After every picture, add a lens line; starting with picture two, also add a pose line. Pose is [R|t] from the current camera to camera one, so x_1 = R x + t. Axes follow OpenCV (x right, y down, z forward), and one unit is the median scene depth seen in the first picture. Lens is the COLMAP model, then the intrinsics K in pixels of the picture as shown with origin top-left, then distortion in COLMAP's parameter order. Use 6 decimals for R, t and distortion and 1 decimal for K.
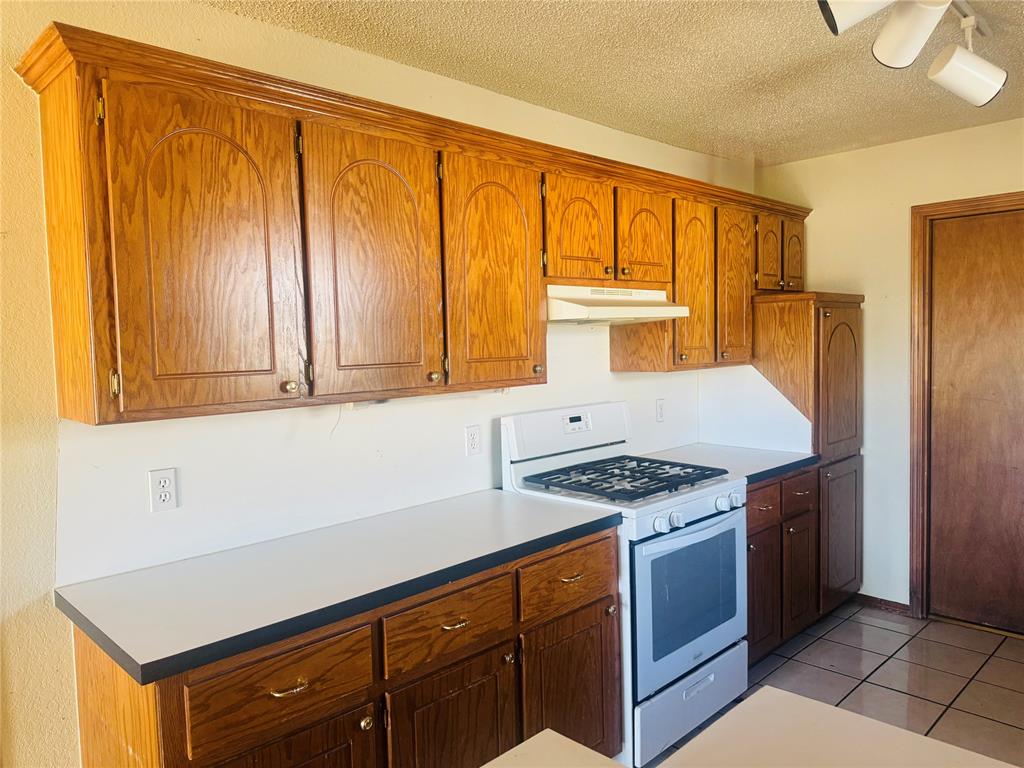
lens RADIAL K [[712.6, 0, 498.2], [0, 712.6, 382.6], [0, 0, 1]] dist [0.086979, -0.117303]
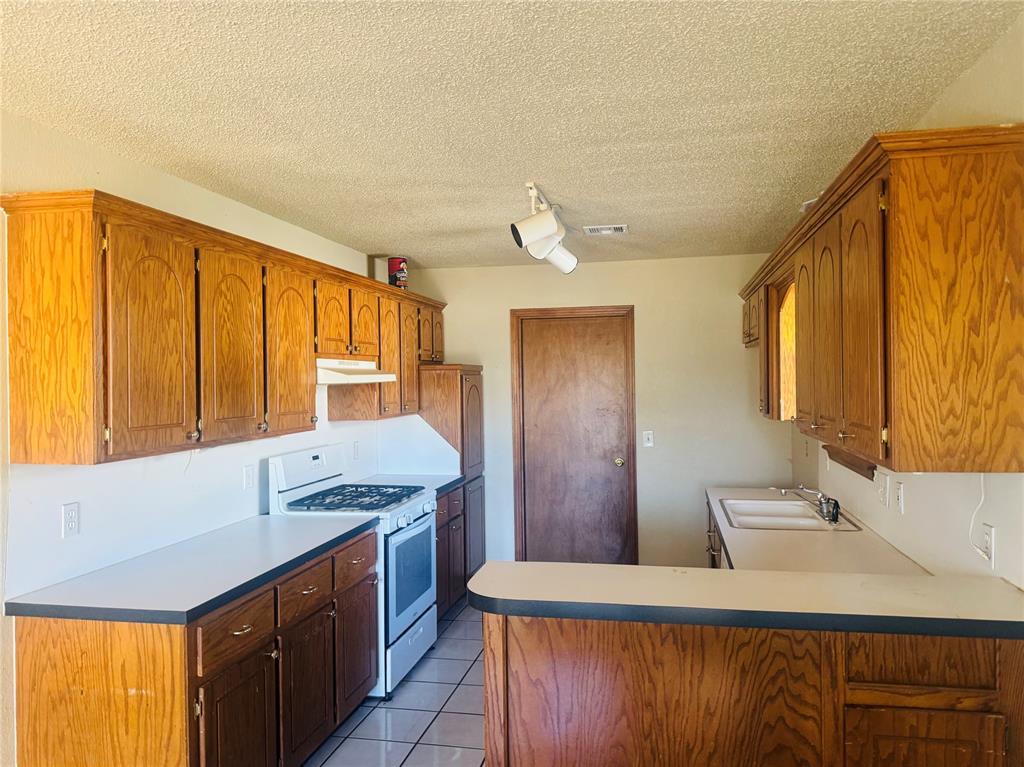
lens RADIAL K [[712.6, 0, 498.2], [0, 712.6, 382.1], [0, 0, 1]] dist [0.086979, -0.117303]
pose [[0.842441, 0.011707, 0.538662, -0.362109], [0.025886, 0.997730, -0.062168, 0.003811], [-0.538167, 0.066317, 0.840225, -0.337234]]
